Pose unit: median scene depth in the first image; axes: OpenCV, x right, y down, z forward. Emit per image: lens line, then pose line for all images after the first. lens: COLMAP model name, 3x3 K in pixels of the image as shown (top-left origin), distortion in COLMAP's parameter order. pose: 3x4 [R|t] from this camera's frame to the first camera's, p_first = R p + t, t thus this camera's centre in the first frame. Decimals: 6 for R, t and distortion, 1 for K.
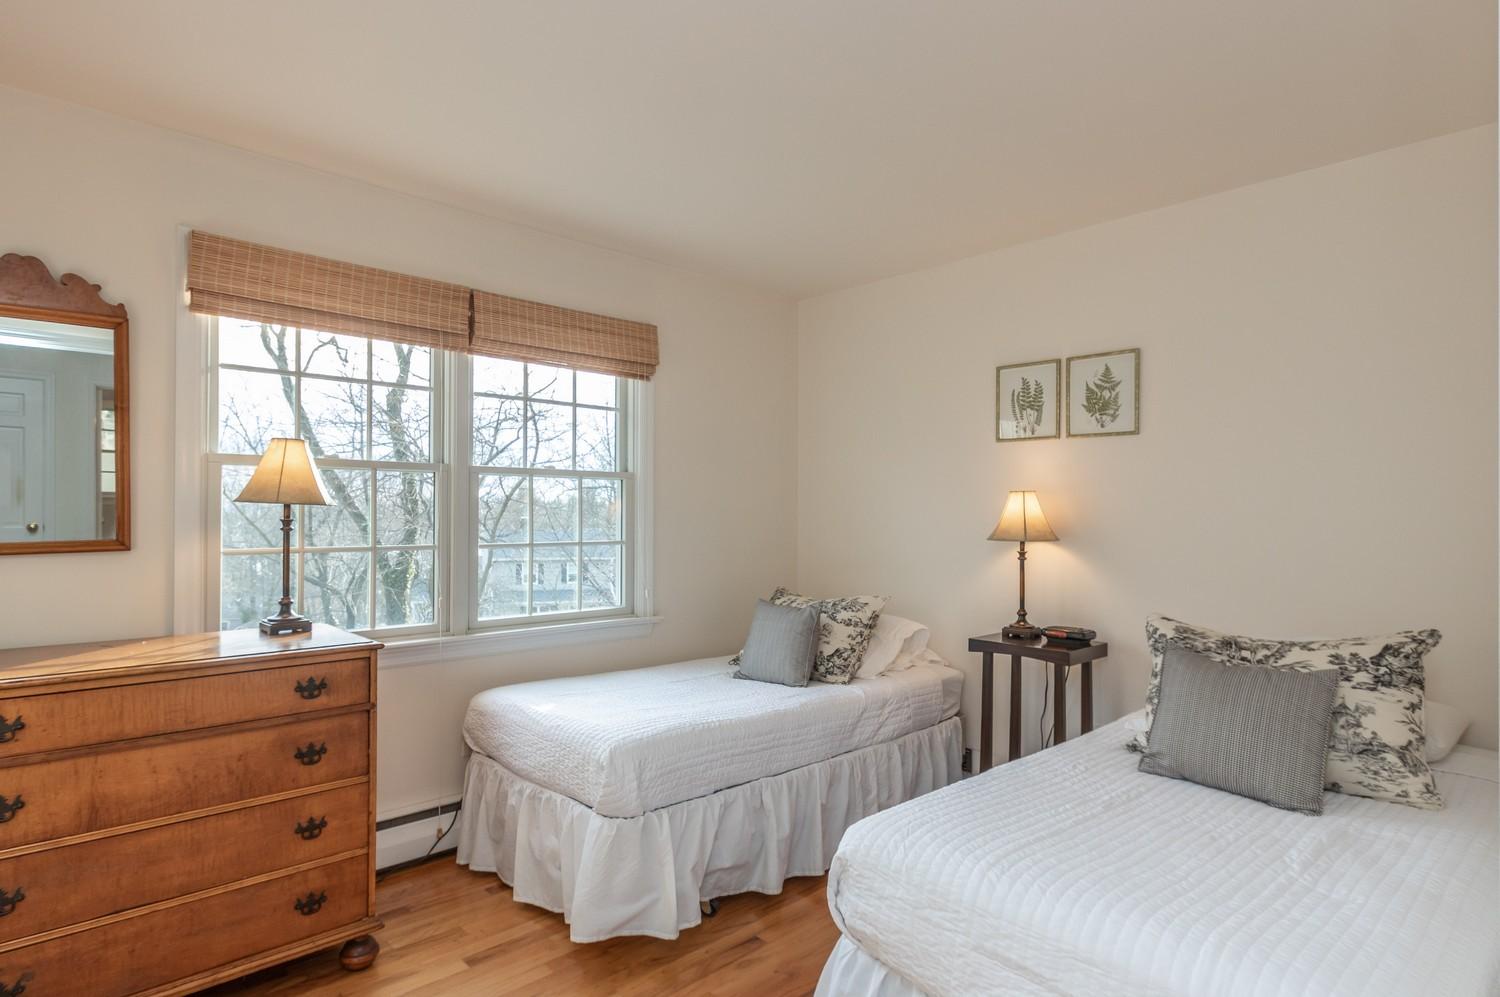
lens RADIAL K [[712.7, 0, 753.2], [0, 712.7, 508.9], [0, 0, 1]] dist [0.000399, 0.000460]
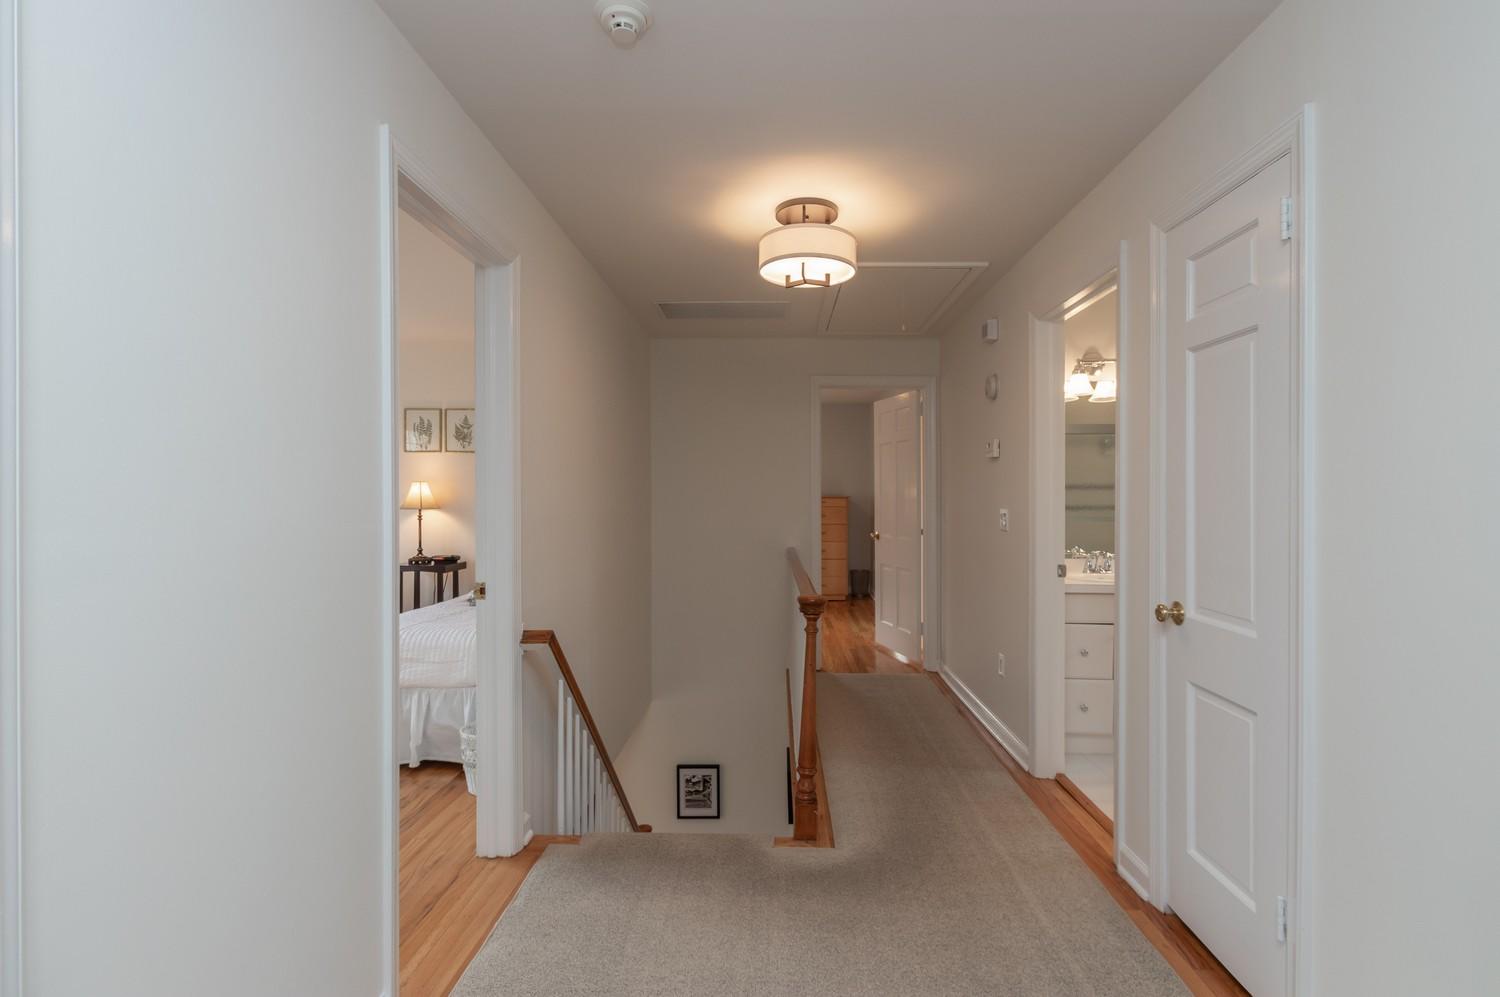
lens RADIAL K [[712.7, 0, 756.3], [0, 712.7, 490.9], [0, 0, 1]] dist [0.000399, 0.000460]
pose [[0.696701, -0.009141, 0.717303, -0.322974], [-0.003930, 0.999855, 0.016558, -0.035134], [-0.717350, -0.014355, 0.696565, -0.865590]]
